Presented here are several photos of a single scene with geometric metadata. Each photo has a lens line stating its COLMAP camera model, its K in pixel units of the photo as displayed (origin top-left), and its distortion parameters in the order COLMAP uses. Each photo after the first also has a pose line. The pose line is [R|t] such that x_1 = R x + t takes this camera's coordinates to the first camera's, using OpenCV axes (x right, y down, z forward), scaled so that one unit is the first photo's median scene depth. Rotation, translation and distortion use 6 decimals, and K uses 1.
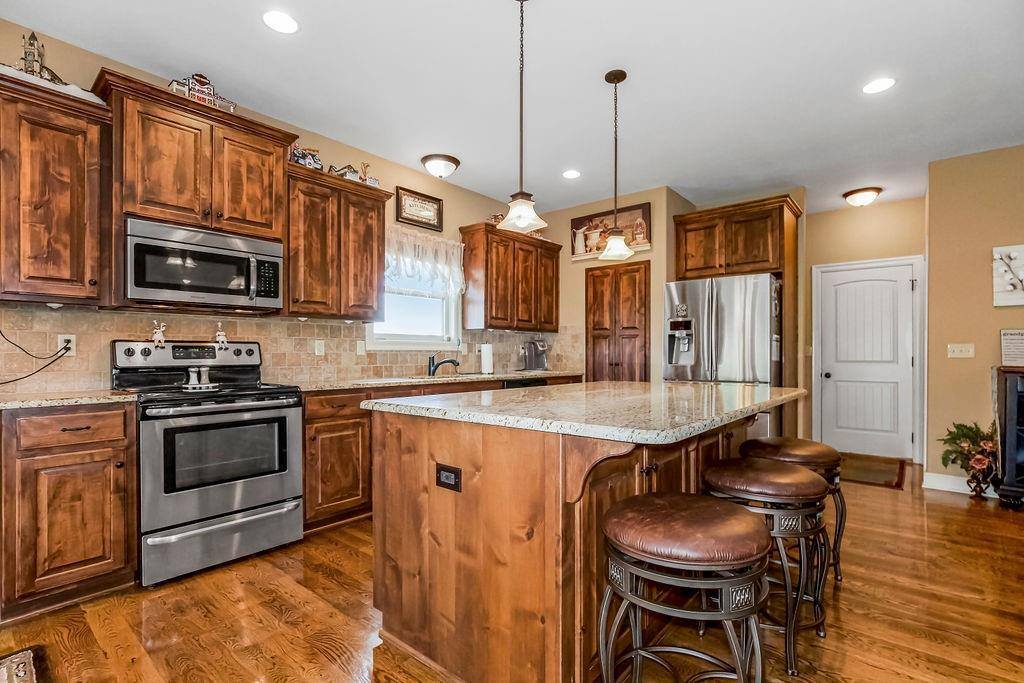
lens RADIAL K [[480.4, 0, 523.3], [0, 480.4, 348.6], [0, 0, 1]] dist [-0.012124, 0.002134]
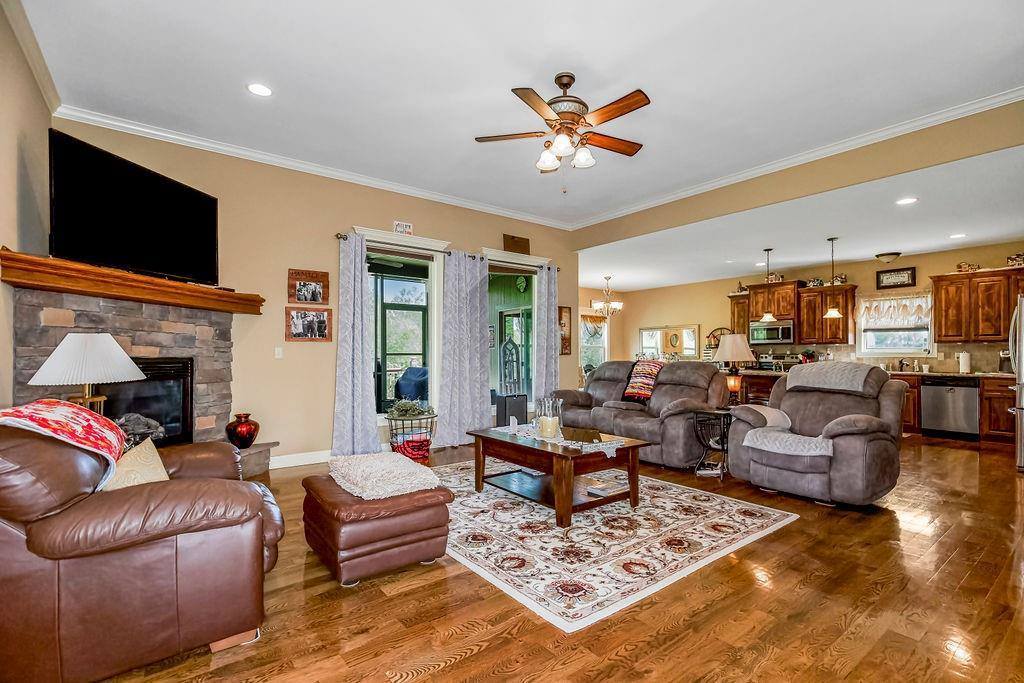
lens RADIAL K [[480.4, 0, 520.0], [0, 480.4, 345.9], [0, 0, 1]] dist [-0.012124, 0.002134]
pose [[-0.219971, -0.023516, -0.975223, 2.043068], [0.001657, 0.999699, -0.024480, 0.003029], [0.975505, -0.007001, -0.219865, 0.028207]]
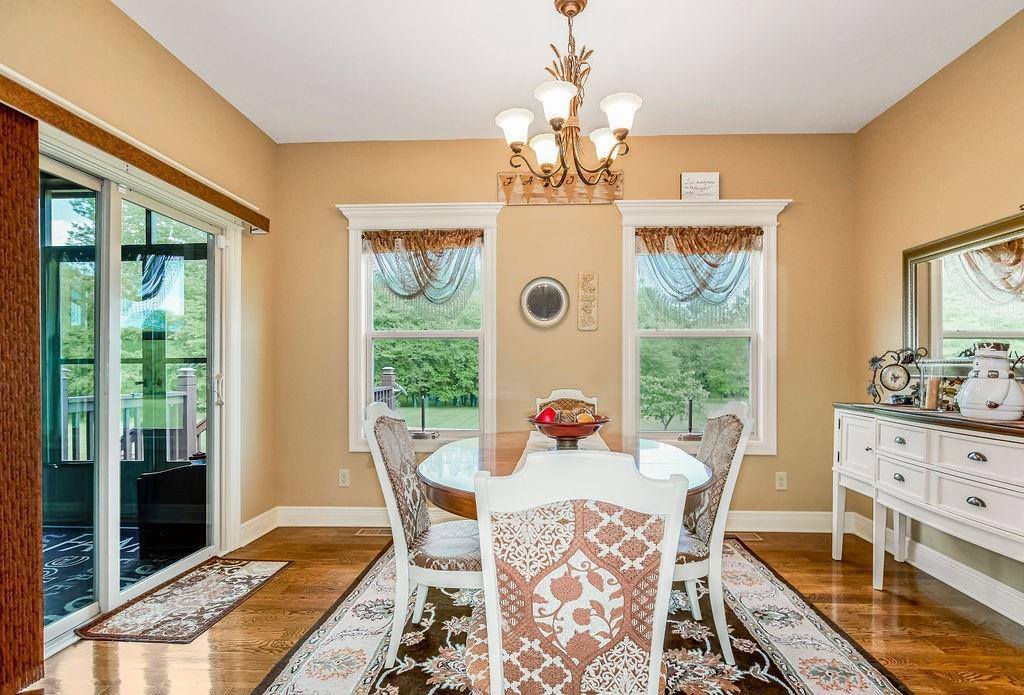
lens RADIAL K [[499.4, 0, 528.5], [0, 499.4, 365.3], [0, 0, 1]] dist [-0.015069, -0.000041]
pose [[-0.793160, -0.001569, -0.609011, -0.152080], [0.000425, 0.999995, -0.003130, -0.001883], [0.609013, -0.002741, -0.793156, 0.346373]]
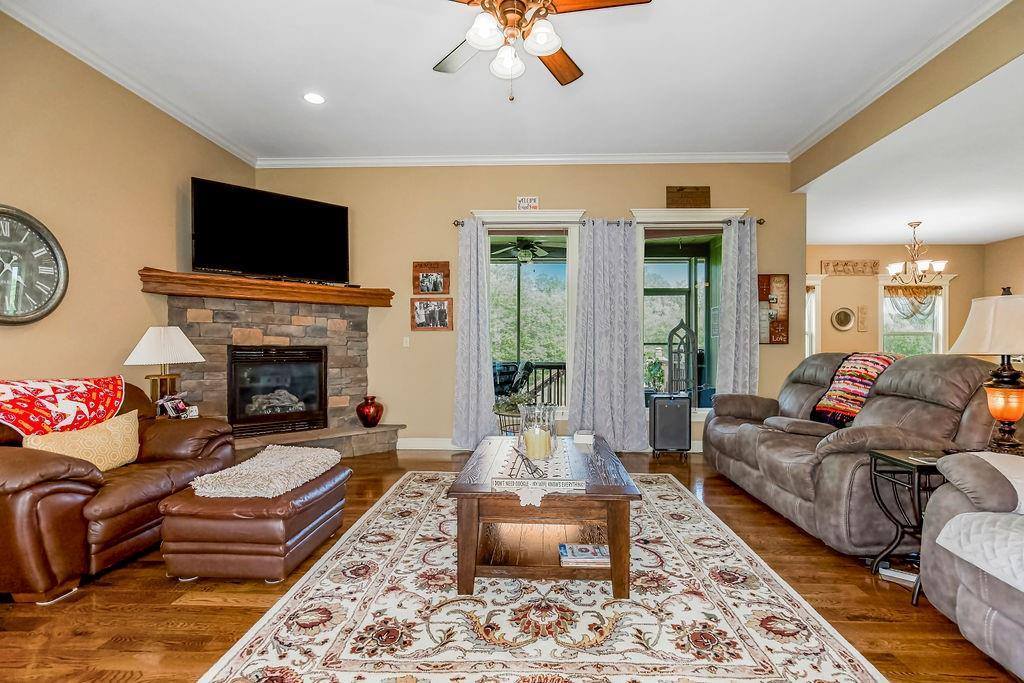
lens RADIAL K [[480.4, 0, 520.9], [0, 480.4, 347.8], [0, 0, 1]] dist [-0.012124, 0.002134]
pose [[-0.798351, -0.002993, -0.602185, 1.498624], [-0.002981, 0.999995, -0.001018, 0.006407], [0.602186, 0.000982, -0.798356, 0.410839]]
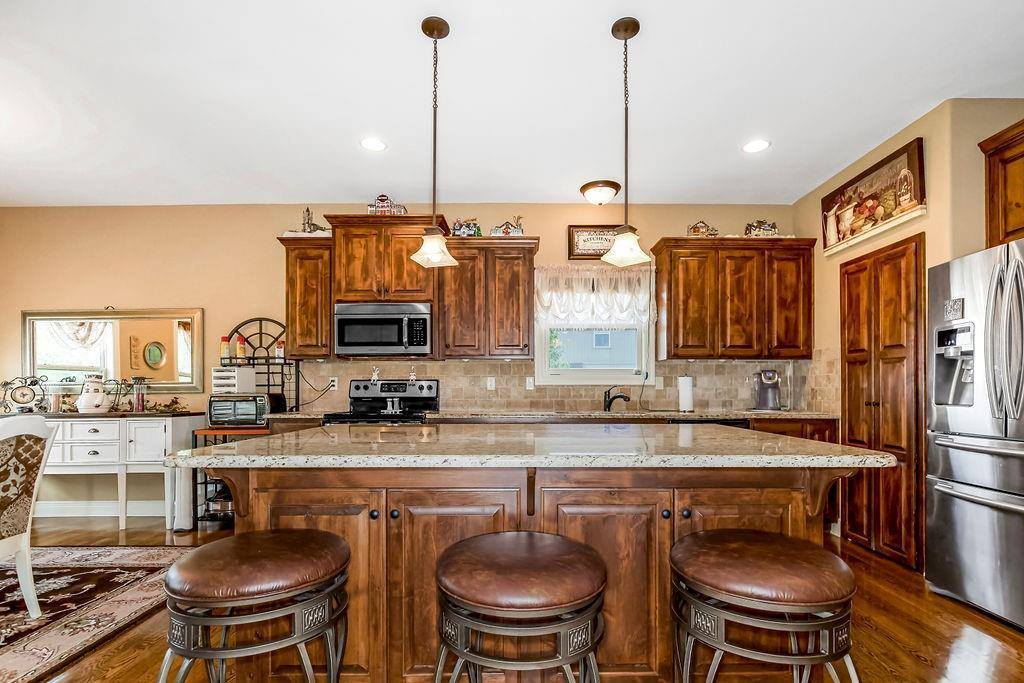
lens RADIAL K [[480.4, 0, 520.7], [0, 480.4, 385.2], [0, 0, 1]] dist [-0.012124, 0.002134]
pose [[0.637029, -0.008278, -0.770795, 0.498355], [0.009881, 0.999948, -0.002573, 0.006092], [0.770776, -0.005976, 0.637078, 0.280760]]
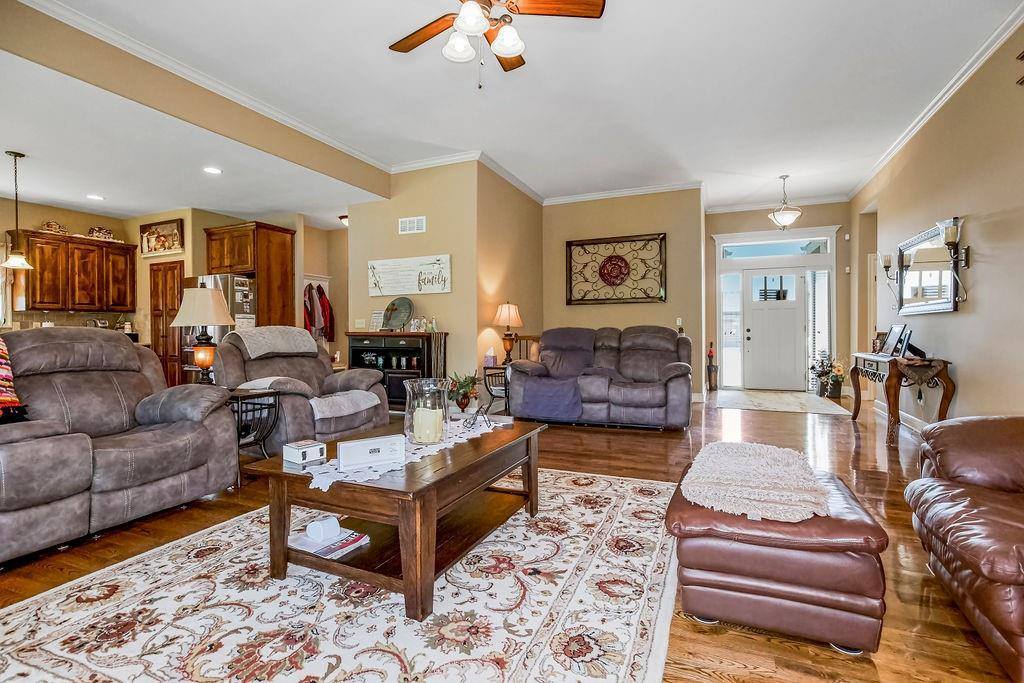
lens RADIAL K [[480.4, 0, 524.5], [0, 480.4, 335.6], [0, 0, 1]] dist [-0.012124, 0.002134]
pose [[0.957990, -0.016072, 0.286350, 1.002657], [0.011223, 0.999765, 0.018565, 0.022025], [-0.286580, -0.014571, 0.957945, -0.746707]]
